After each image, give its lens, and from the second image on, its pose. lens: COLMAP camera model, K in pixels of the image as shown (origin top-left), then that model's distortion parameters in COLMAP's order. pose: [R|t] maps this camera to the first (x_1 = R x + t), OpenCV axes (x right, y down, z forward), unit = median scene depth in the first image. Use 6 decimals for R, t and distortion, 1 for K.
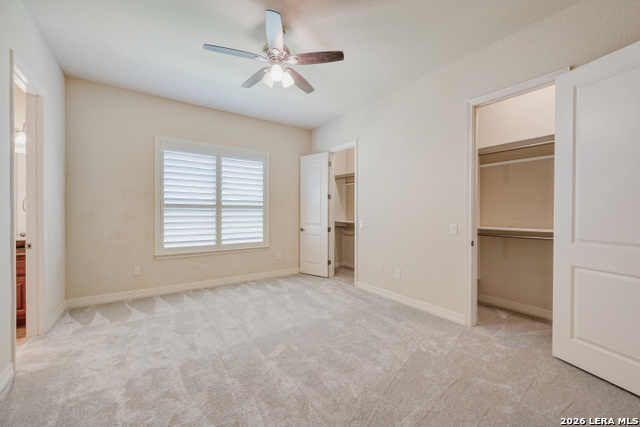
lens RADIAL K [[255.5, 0, 321.6], [0, 255.5, 208.7], [0, 0, 1]] dist [-0.002689, 0.000814]
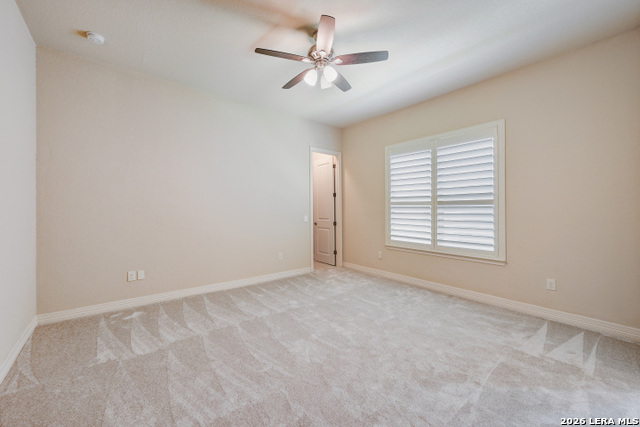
lens RADIAL K [[255.5, 0, 314.9], [0, 255.5, 208.6], [0, 0, 1]] dist [-0.002689, 0.000814]
pose [[0.100558, -0.011072, -0.994870, 0.454456], [0.004611, 0.999933, -0.010663, 0.019373], [0.994920, -0.003515, 0.100603, 0.488097]]
